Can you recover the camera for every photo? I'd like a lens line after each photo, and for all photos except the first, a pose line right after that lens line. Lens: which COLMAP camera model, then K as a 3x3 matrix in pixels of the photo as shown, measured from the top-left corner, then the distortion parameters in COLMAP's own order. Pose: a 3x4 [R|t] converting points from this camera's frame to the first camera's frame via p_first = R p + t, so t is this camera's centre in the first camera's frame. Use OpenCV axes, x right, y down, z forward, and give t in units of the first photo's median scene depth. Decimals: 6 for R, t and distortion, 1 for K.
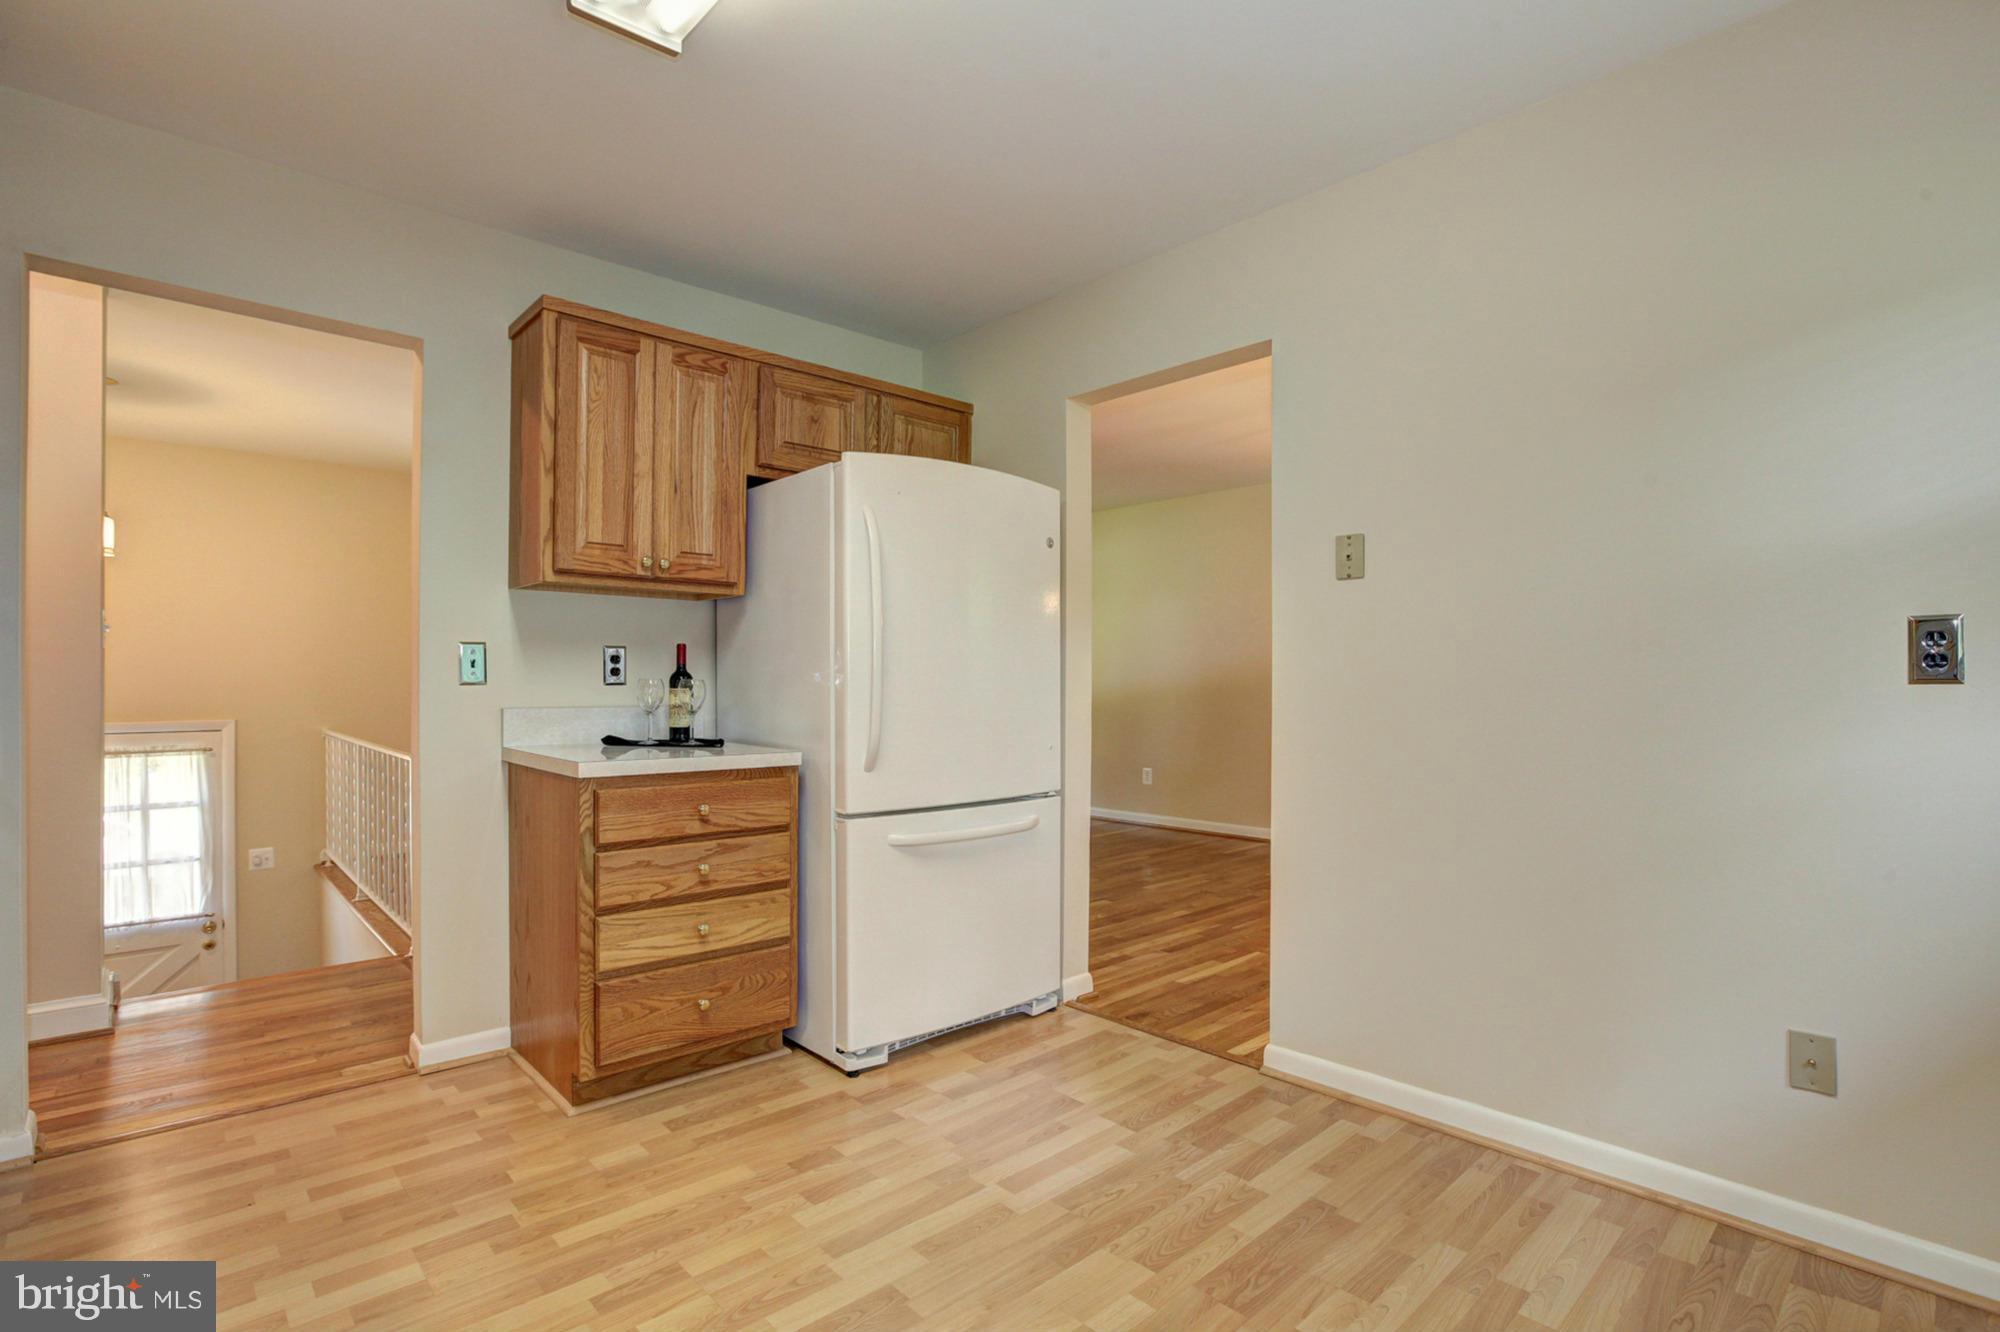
lens RADIAL K [[944.0, 0, 1045.3], [0, 944.0, 674.0], [0, 0, 1]] dist [-0.051465, 0.018886]
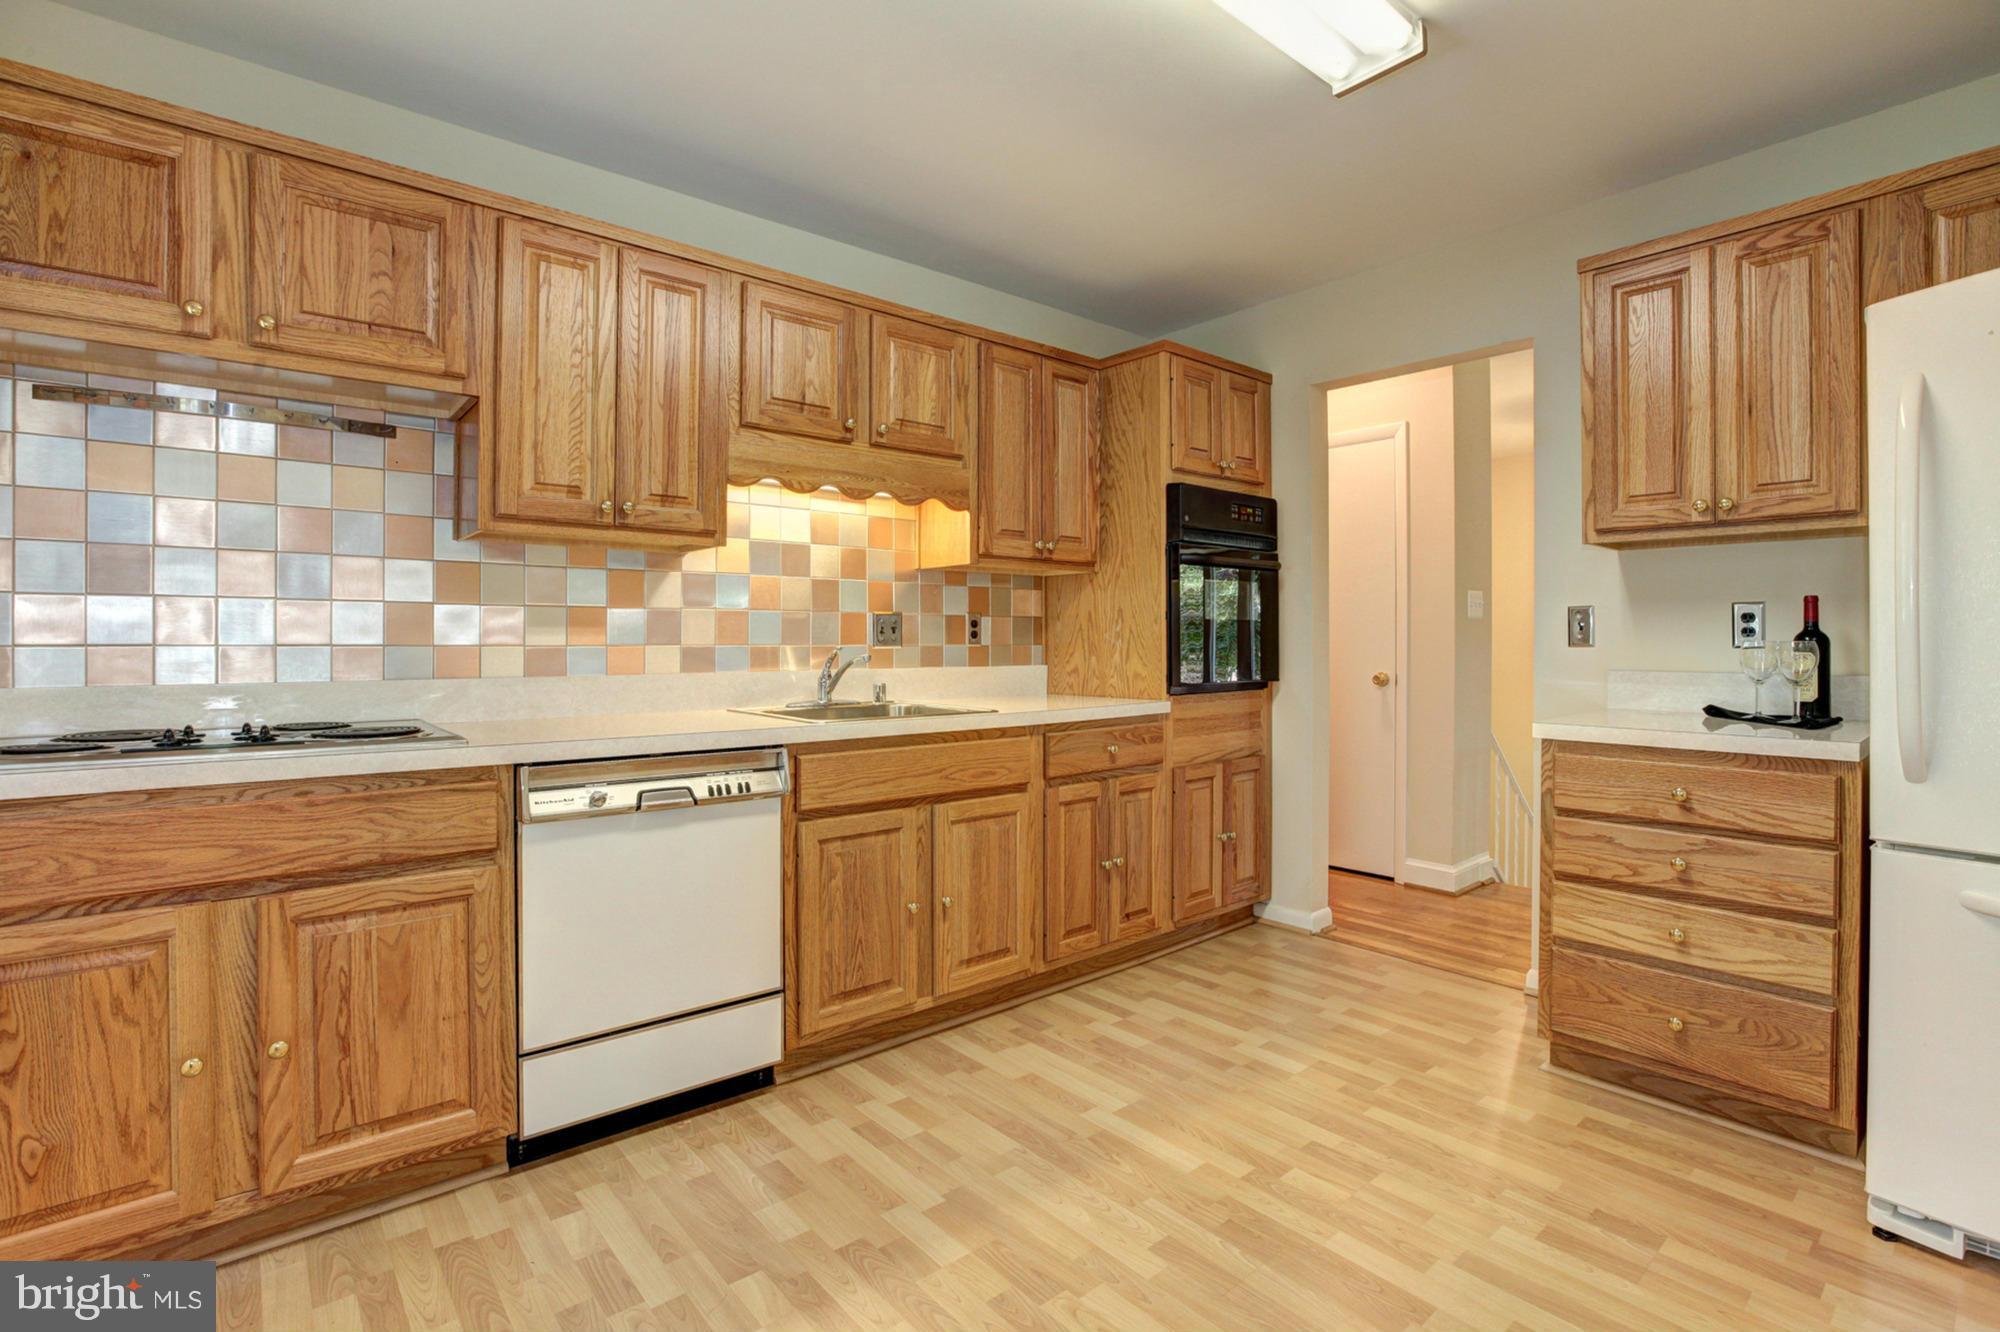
lens RADIAL K [[1017.3, 0, 1000.5], [0, 1017.3, 623.8], [0, 0, 1]] dist [-0.004158, -0.000061]
pose [[-0.089285, -0.018912, -0.995827, 0.611258], [0.008712, 0.999767, -0.019768, 0.002682], [0.995968, -0.010441, -0.089099, 0.468047]]
